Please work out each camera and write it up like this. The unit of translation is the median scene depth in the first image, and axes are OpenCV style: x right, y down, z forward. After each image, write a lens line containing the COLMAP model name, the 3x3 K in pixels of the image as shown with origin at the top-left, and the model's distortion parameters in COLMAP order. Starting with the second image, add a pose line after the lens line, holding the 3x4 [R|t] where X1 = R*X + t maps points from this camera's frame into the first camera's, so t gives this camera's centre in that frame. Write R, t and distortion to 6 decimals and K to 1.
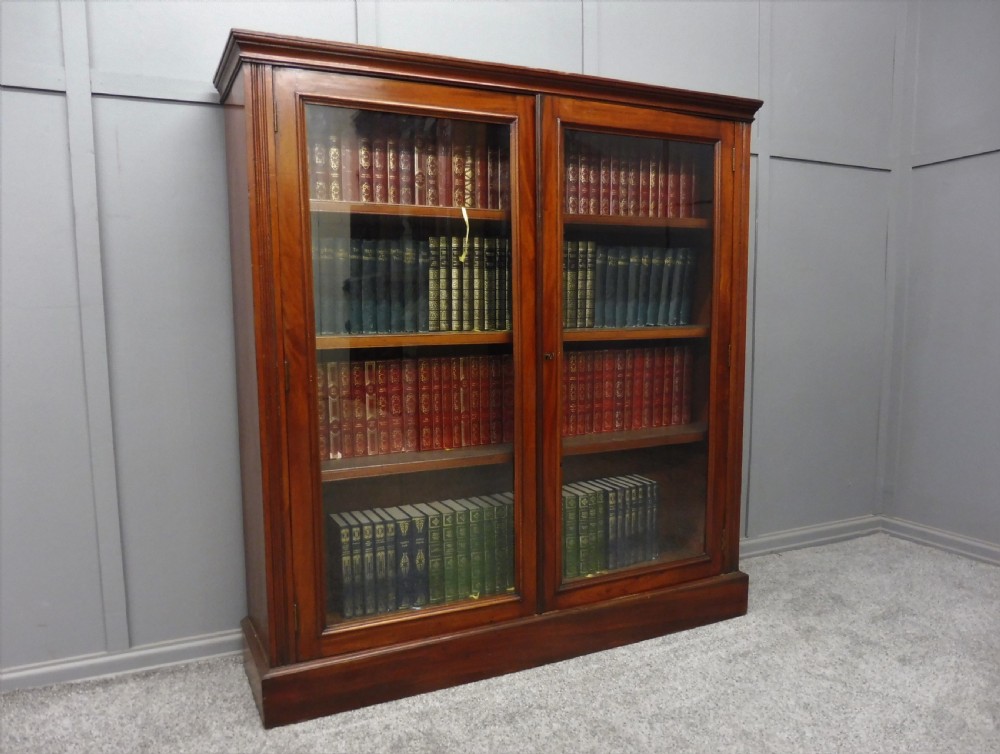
lens RADIAL K [[783.4, 0, 485.2], [0, 783.4, 384.5], [0, 0, 1]] dist [-0.033491, -0.016767]
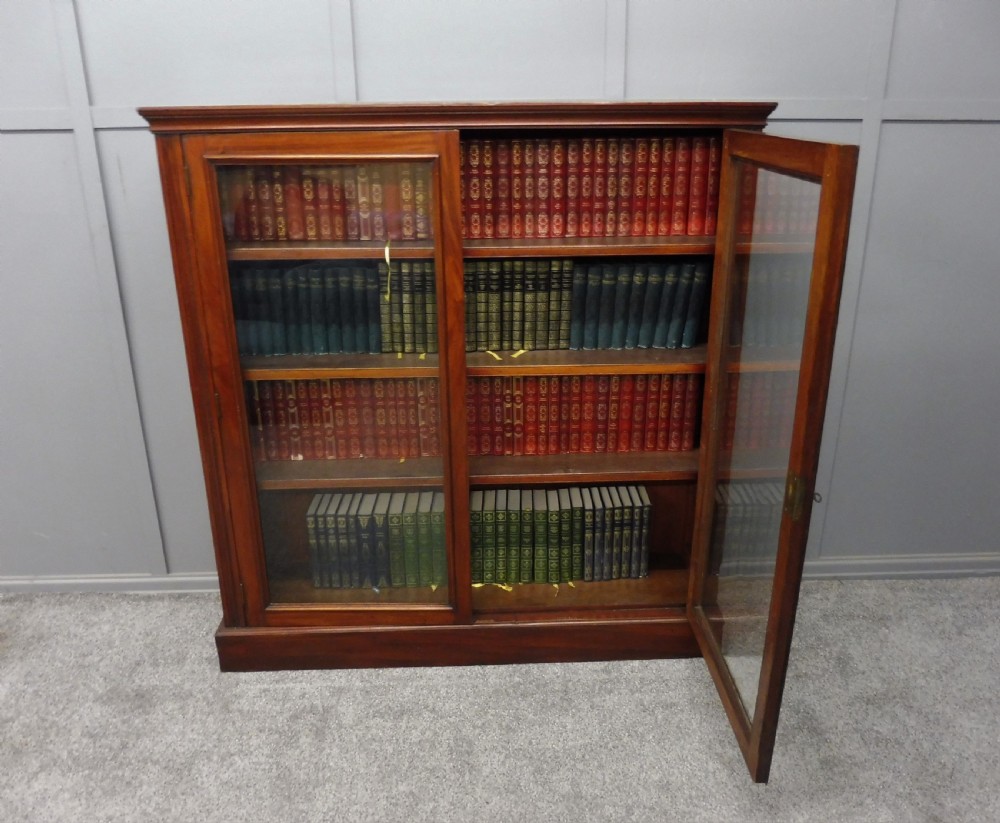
lens RADIAL K [[850.6, 0, 502.7], [0, 850.6, 395.4], [0, 0, 1]] dist [-0.016129, -0.054983]
pose [[0.917468, 0.137521, -0.373284, 0.499906], [-0.043109, 0.967191, 0.250367, -0.299800], [0.395468, -0.213612, 0.893295, 0.044044]]
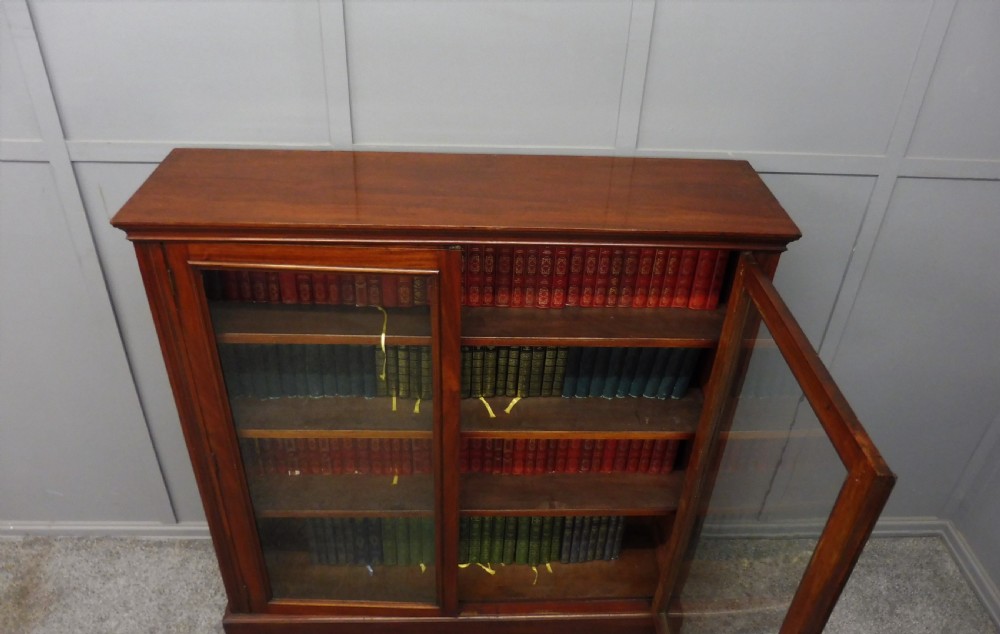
lens RADIAL K [[757.0, 0, 503.4], [0, 757.0, 257.1], [0, 0, 1]] dist [-0.052681, 0.020269]
pose [[0.917914, 0.247826, -0.309865, 0.348534], [-0.091698, 0.892306, 0.442020, -0.691471], [0.386039, -0.377322, 0.841785, 0.282791]]
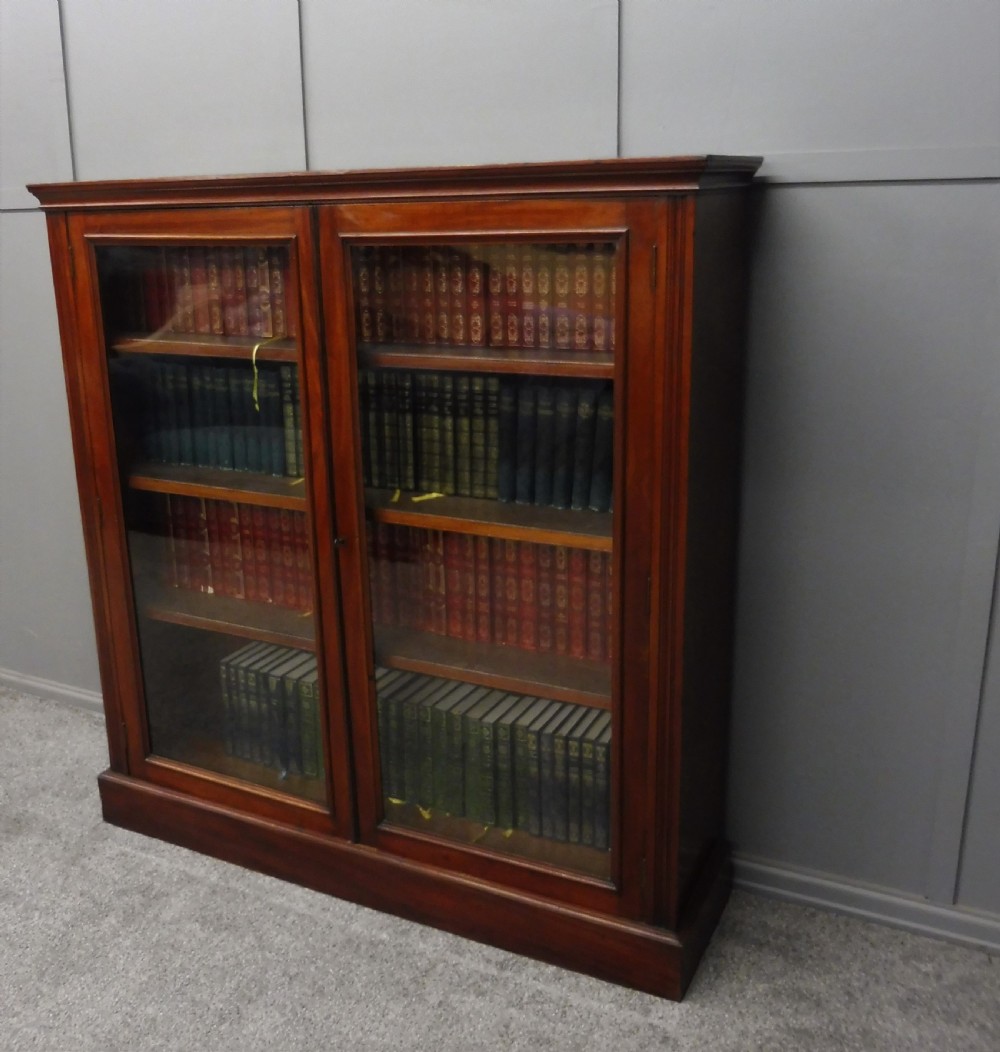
lens RADIAL K [[1108.2, 0, 418.6], [0, 1108.2, 458.1], [0, 0, 1]] dist [-0.045512, 0.000000]
pose [[0.587612, 0.185713, -0.787542, 0.936651], [-0.056161, 0.980318, 0.189269, -0.316840], [0.807191, -0.066988, 0.586477, 0.415096]]
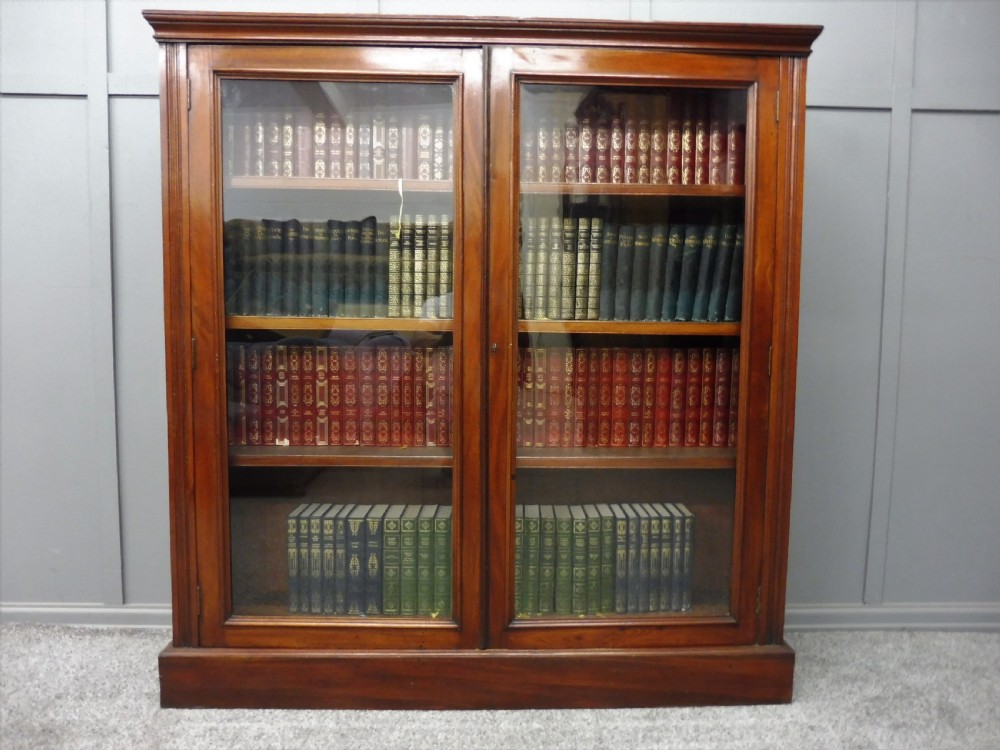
lens RADIAL K [[748.0, 0, 499.6], [0, 748.0, 369.1], [0, 0, 1]] dist [-0.040418, 0.000284]
pose [[0.914285, 0.047770, -0.402244, 0.402468], [-0.062479, 0.997769, -0.023518, 0.005673], [0.400224, 0.046634, 0.915230, 0.248327]]
